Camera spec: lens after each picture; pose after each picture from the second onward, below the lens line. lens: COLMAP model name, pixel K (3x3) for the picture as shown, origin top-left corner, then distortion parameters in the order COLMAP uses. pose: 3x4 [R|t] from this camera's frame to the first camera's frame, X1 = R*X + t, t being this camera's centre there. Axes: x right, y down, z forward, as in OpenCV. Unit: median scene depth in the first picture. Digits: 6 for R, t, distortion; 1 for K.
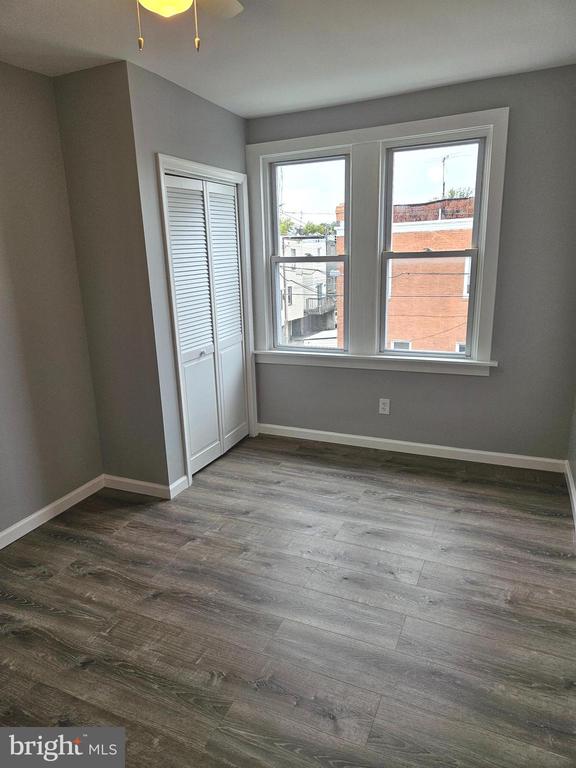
lens RADIAL K [[515.0, 0, 288.4], [0, 515.0, 378.3], [0, 0, 1]] dist [0.077718, -0.058298]
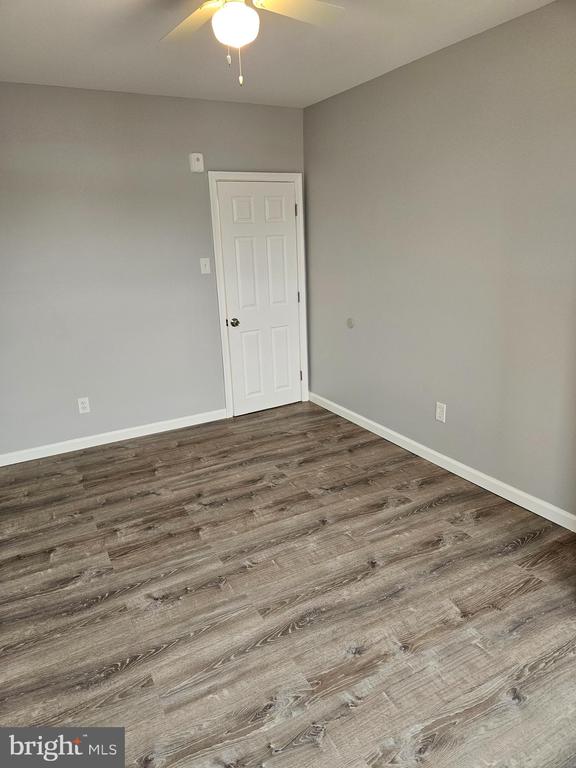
lens RADIAL K [[515.0, 0, 288.4], [0, 515.0, 378.3], [0, 0, 1]] dist [0.077718, -0.058298]
pose [[-0.603731, 0.265682, -0.751613, 0.384071], [-0.142243, 0.891798, 0.429491, -0.243291], [0.784396, 0.366208, -0.500615, 0.907653]]
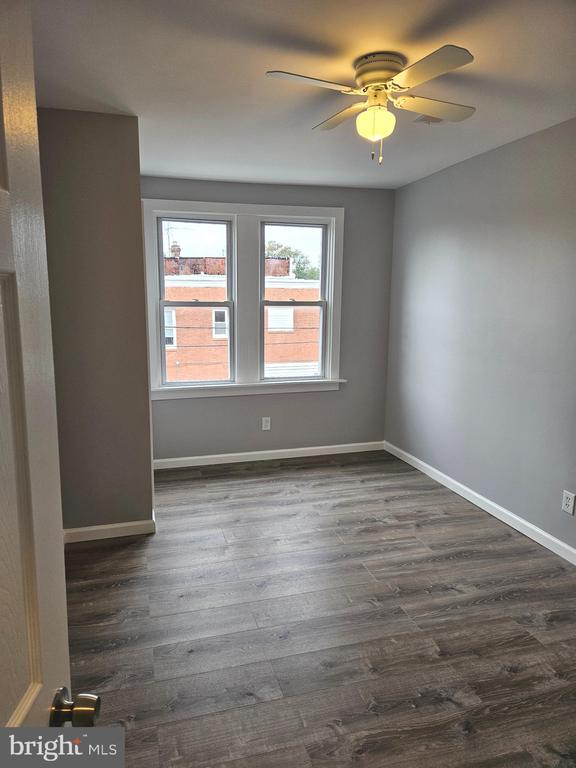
lens RADIAL K [[515.3, 0, 288.5], [0, 515.3, 387.0], [0, 0, 1]] dist [0.080613, -0.001073]
pose [[0.760478, -0.077512, 0.644721, -0.666183], [0.129773, 0.990963, -0.033934, 0.019399], [-0.636264, 0.109474, 0.763665, 0.022578]]
